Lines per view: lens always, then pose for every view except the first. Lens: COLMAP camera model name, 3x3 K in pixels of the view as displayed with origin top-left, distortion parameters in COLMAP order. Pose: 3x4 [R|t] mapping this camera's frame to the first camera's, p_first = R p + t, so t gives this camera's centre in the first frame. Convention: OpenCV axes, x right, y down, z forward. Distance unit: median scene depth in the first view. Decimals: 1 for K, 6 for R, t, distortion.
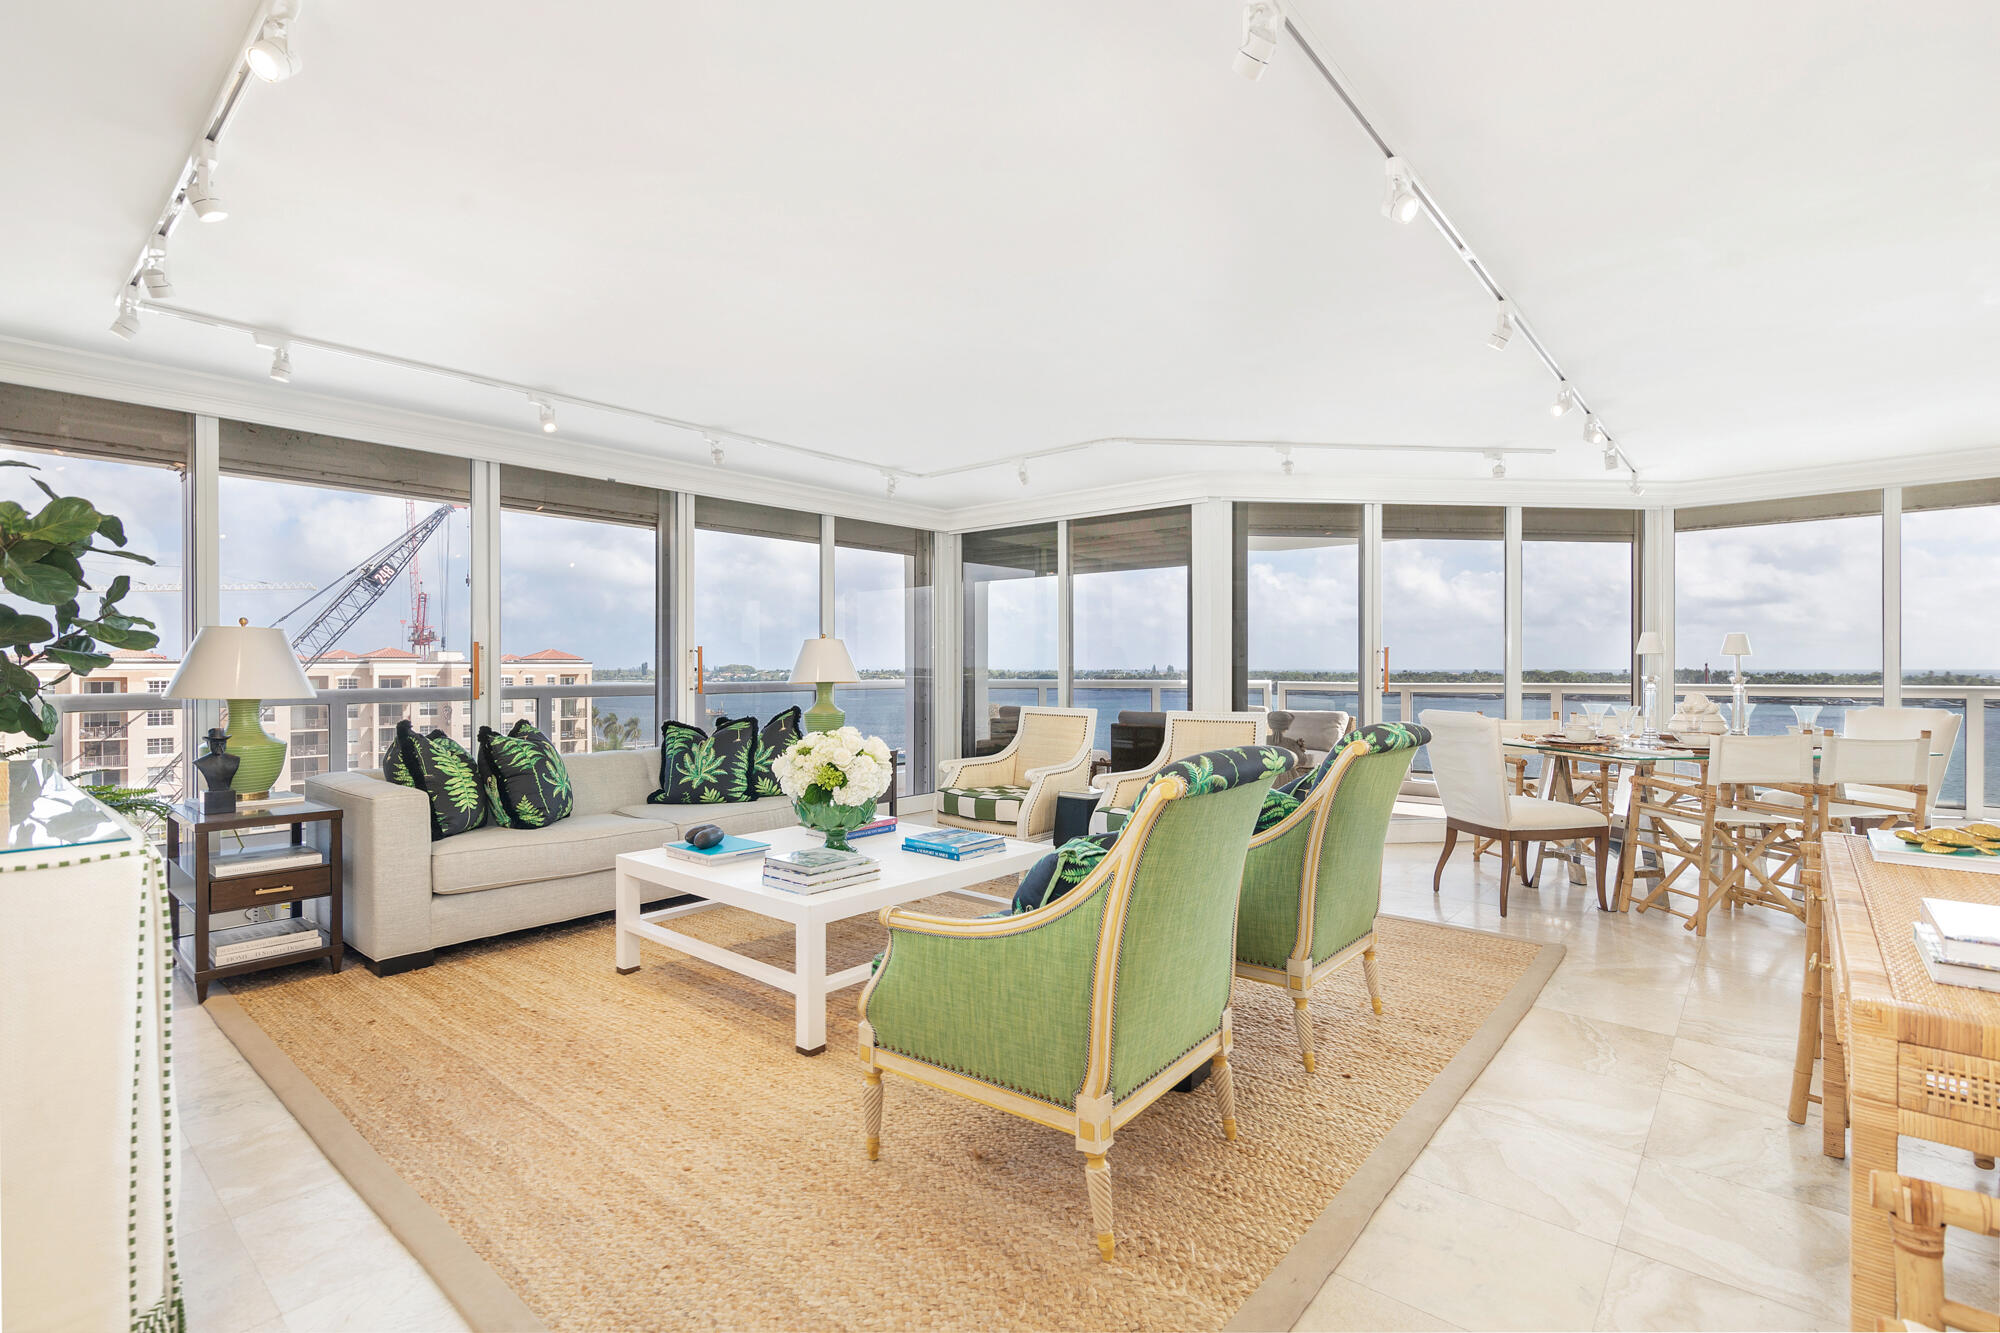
lens RADIAL K [[915.7, 0, 1000.0], [0, 915.7, 666.5], [0, 0, 1]] dist [0.003206, -0.000152]
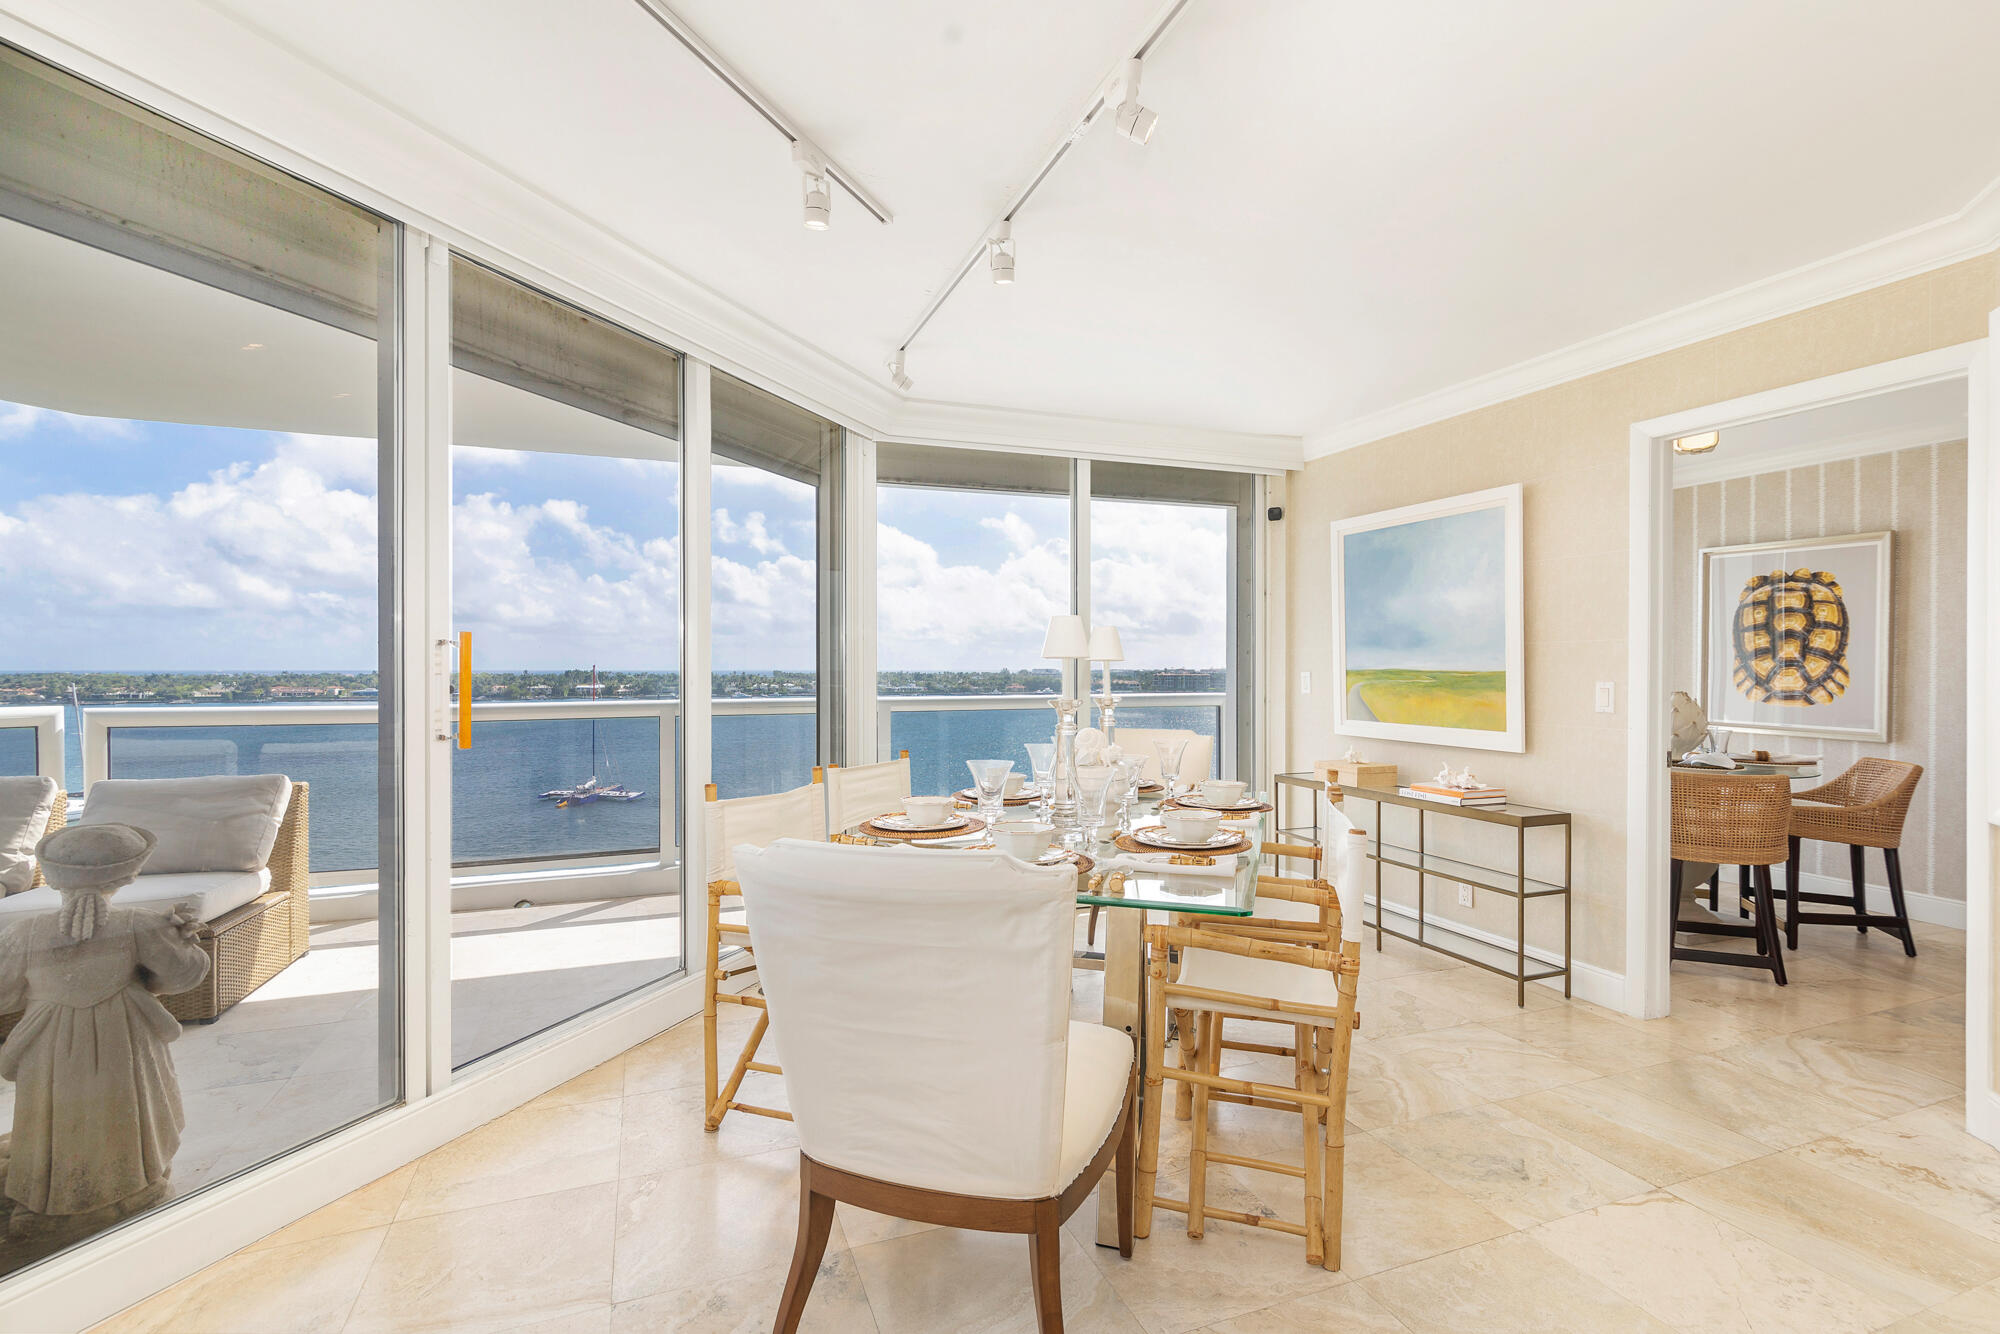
lens RADIAL K [[915.7, 0, 1000.0], [0, 915.7, 667.0], [0, 0, 1]] dist [0.003206, -0.000152]
pose [[0.471071, 0.002471, 0.882092, 0.232223], [-0.001819, 0.999997, -0.001830, -0.007830], [-0.882093, -0.000742, 0.471074, 0.769294]]
